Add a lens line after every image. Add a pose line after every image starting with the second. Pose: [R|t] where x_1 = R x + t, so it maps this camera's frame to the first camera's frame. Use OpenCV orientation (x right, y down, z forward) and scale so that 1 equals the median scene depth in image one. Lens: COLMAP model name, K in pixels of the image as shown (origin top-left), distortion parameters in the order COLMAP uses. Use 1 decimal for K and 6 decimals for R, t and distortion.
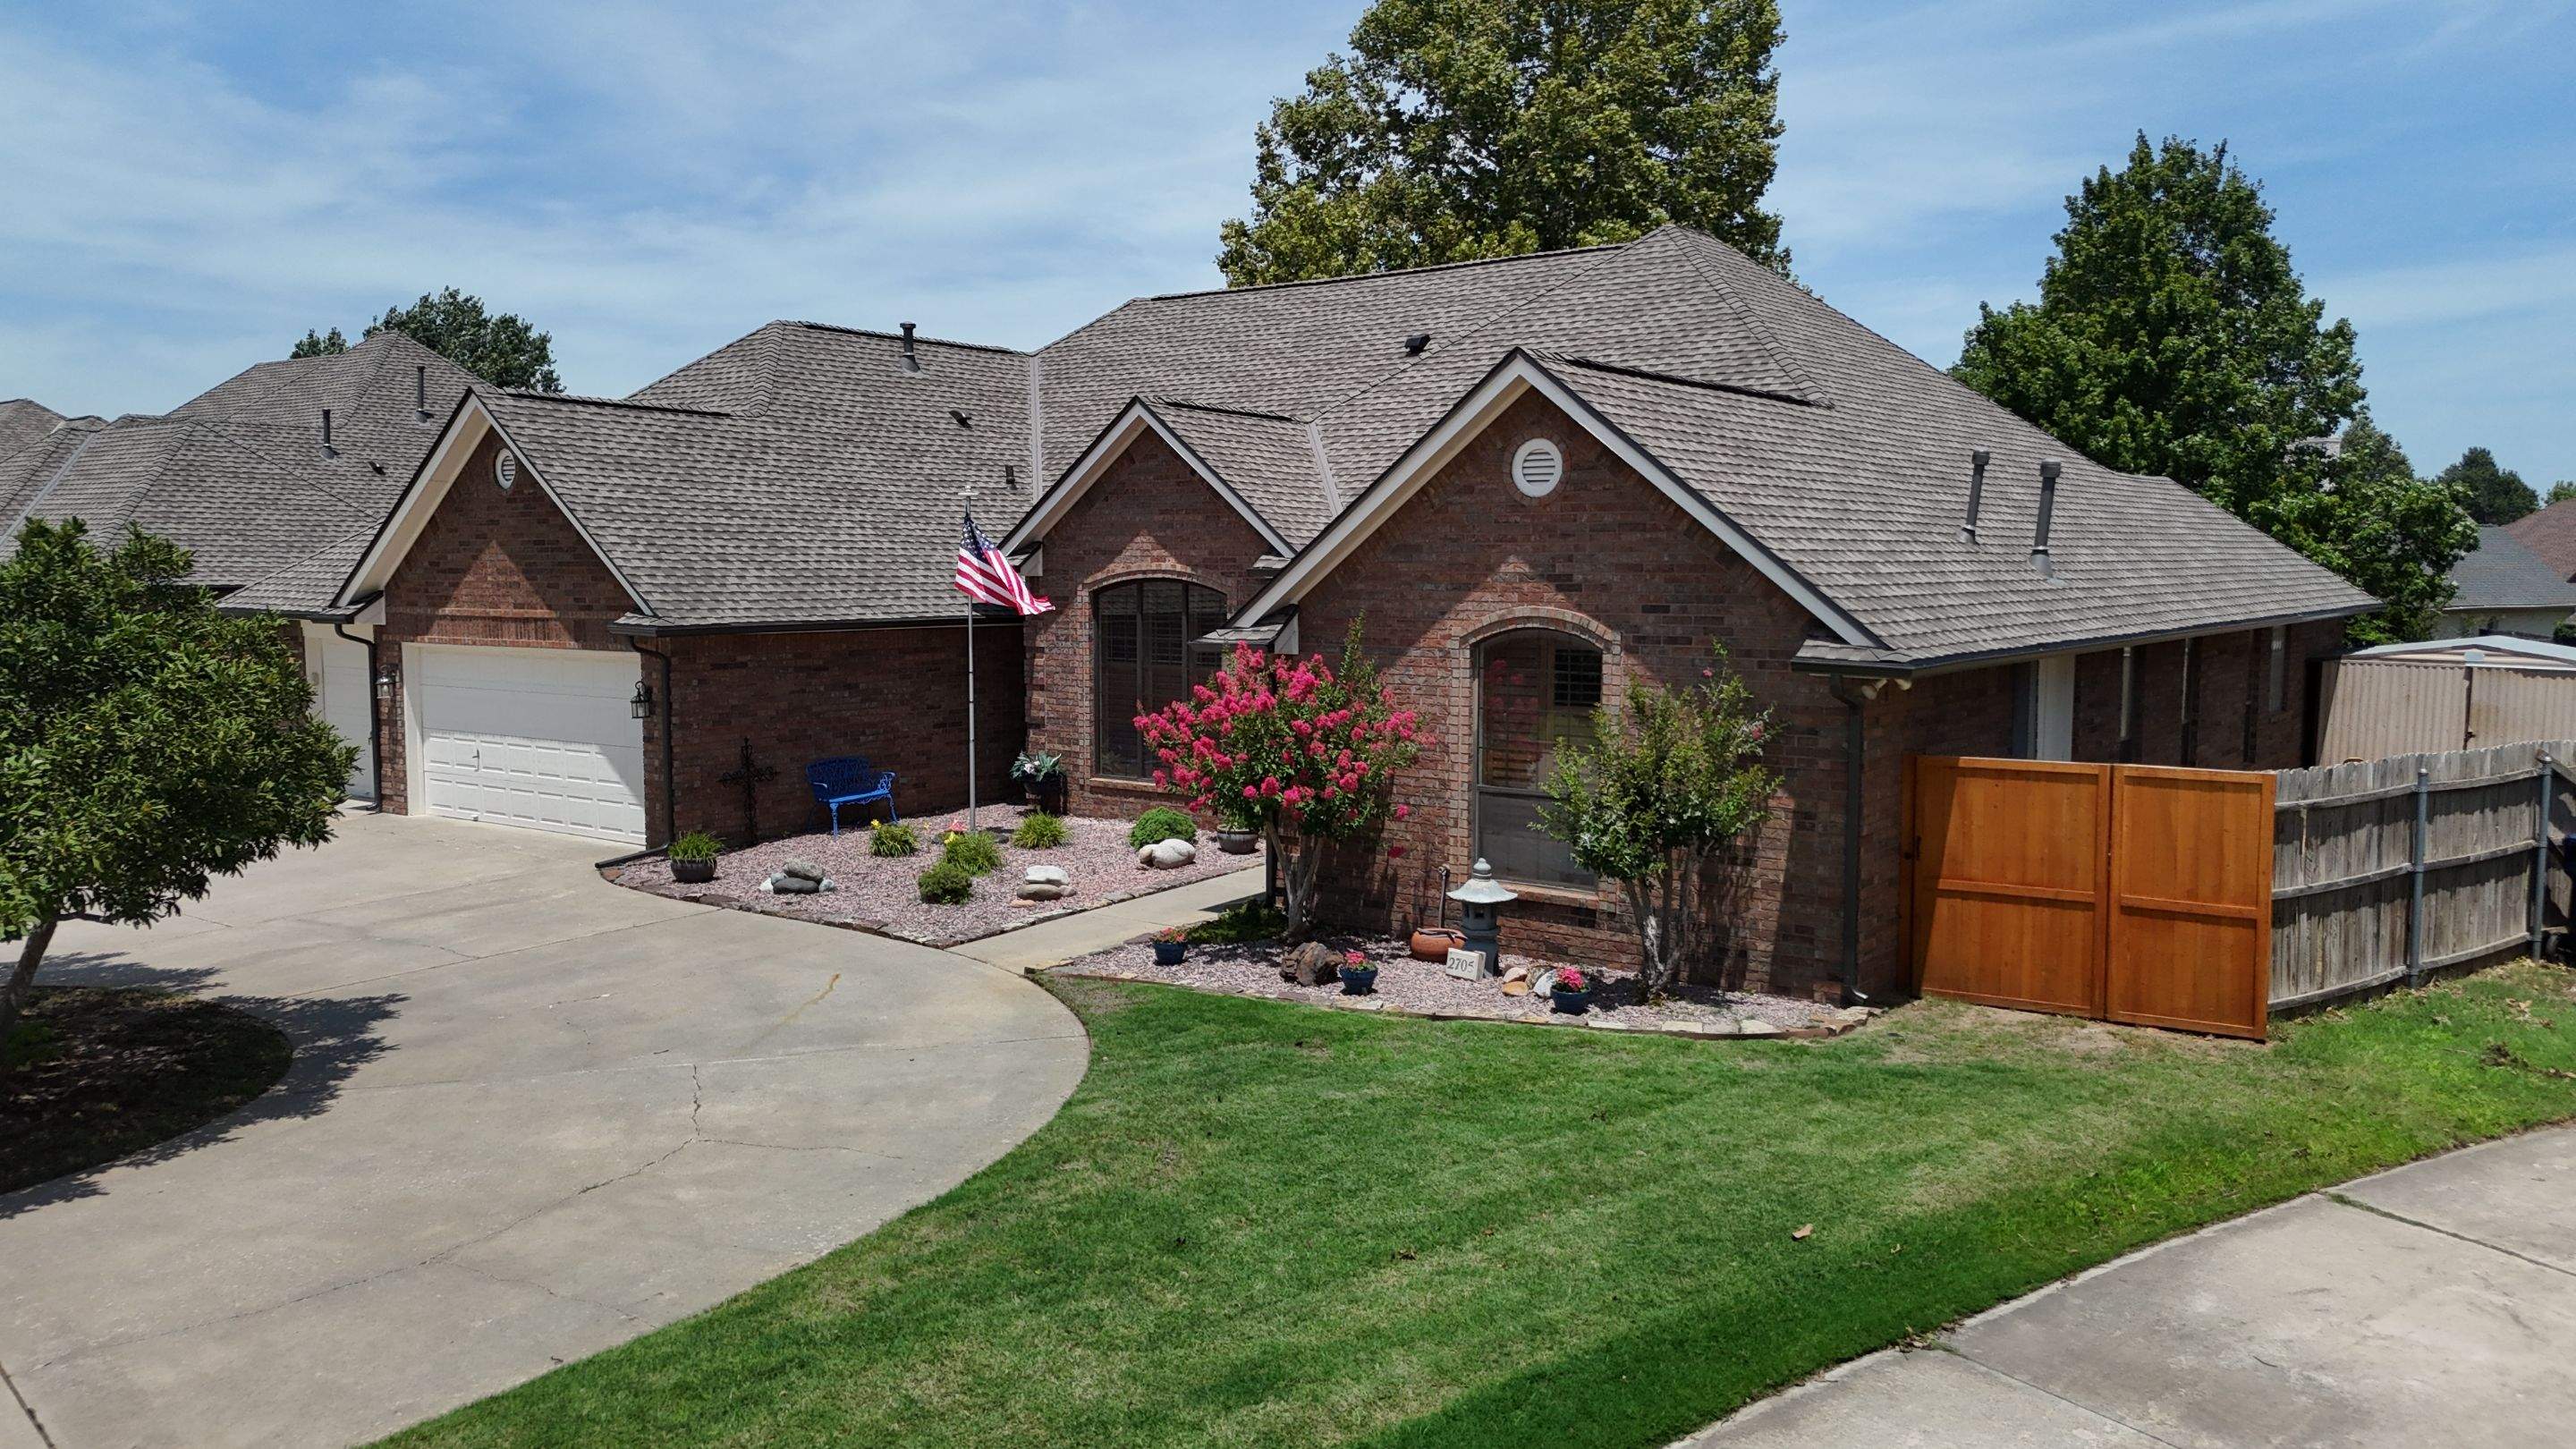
lens RADIAL K [[1913.2, 0, 1289.3], [0, 1913.2, 721.4], [0, 0, 1]] dist [0.010511, -0.000514]
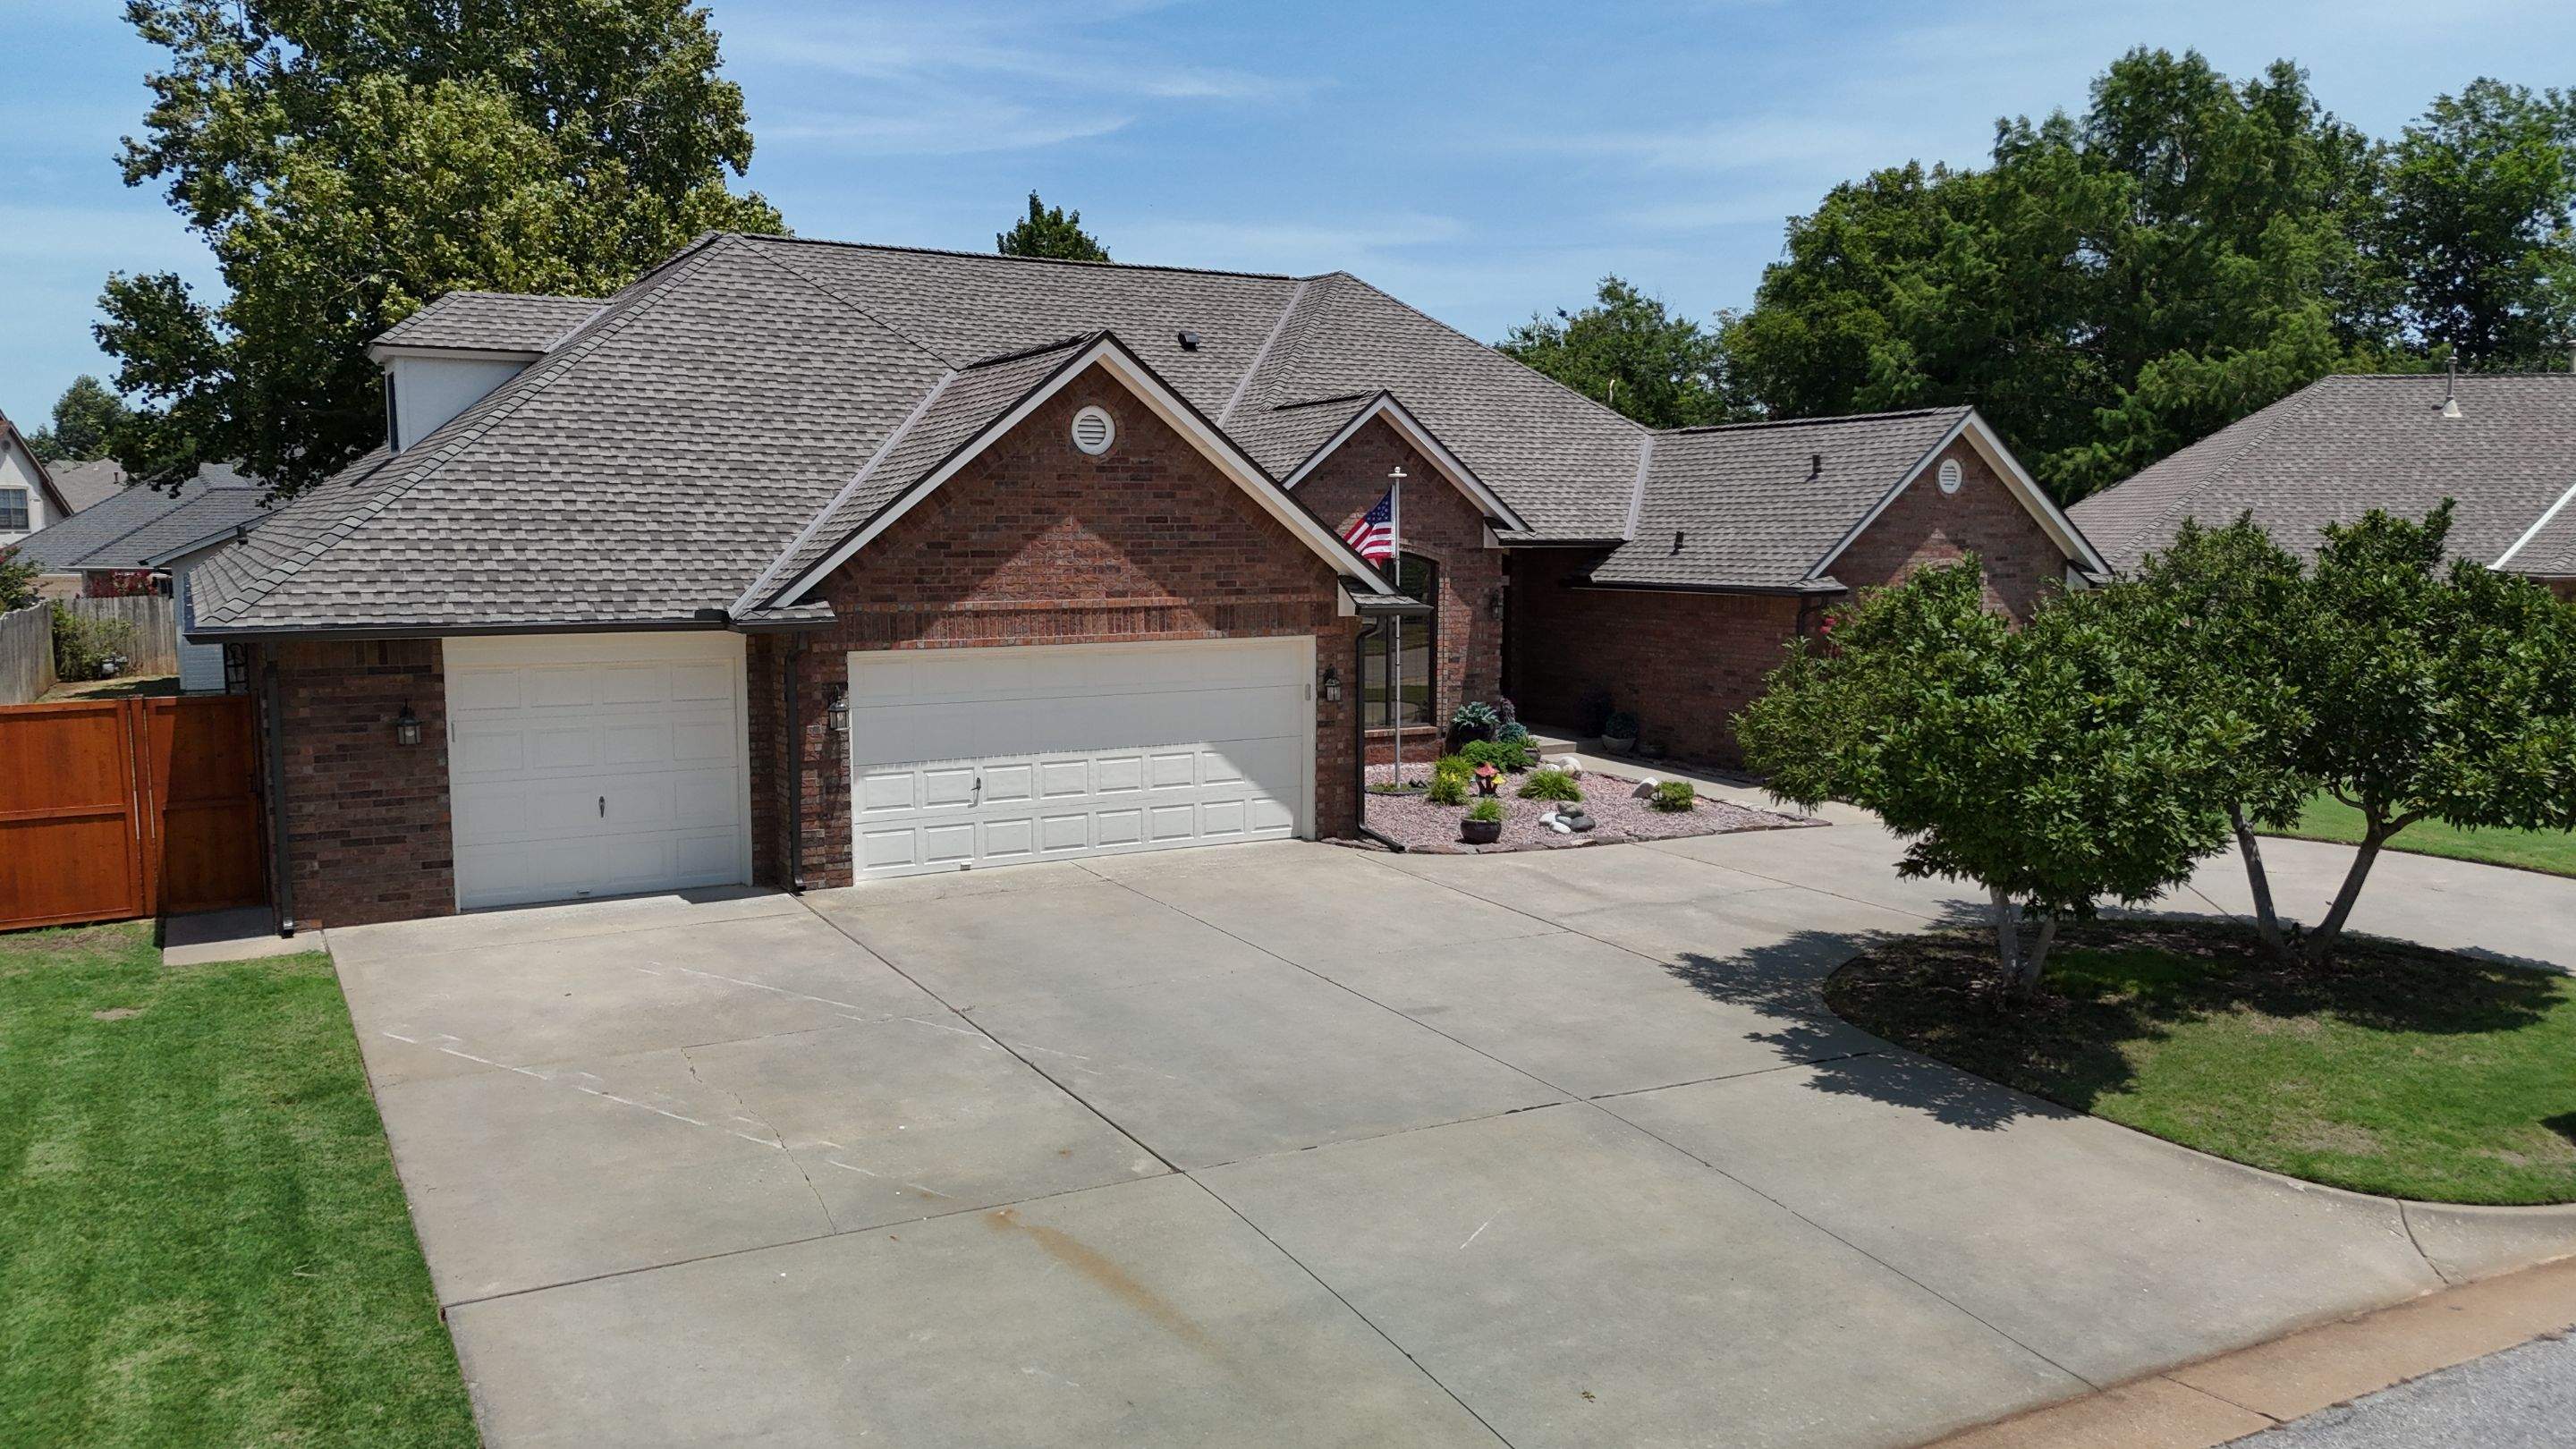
lens RADIAL K [[1913.2, 0, 1290.1], [0, 1913.2, 728.8], [0, 0, 1]] dist [0.010511, -0.000514]
pose [[0.431066, -0.098757, 0.896900, -1.128179], [0.080027, 0.994260, 0.071014, -0.054358], [-0.898764, 0.041164, 0.436495, 0.558352]]
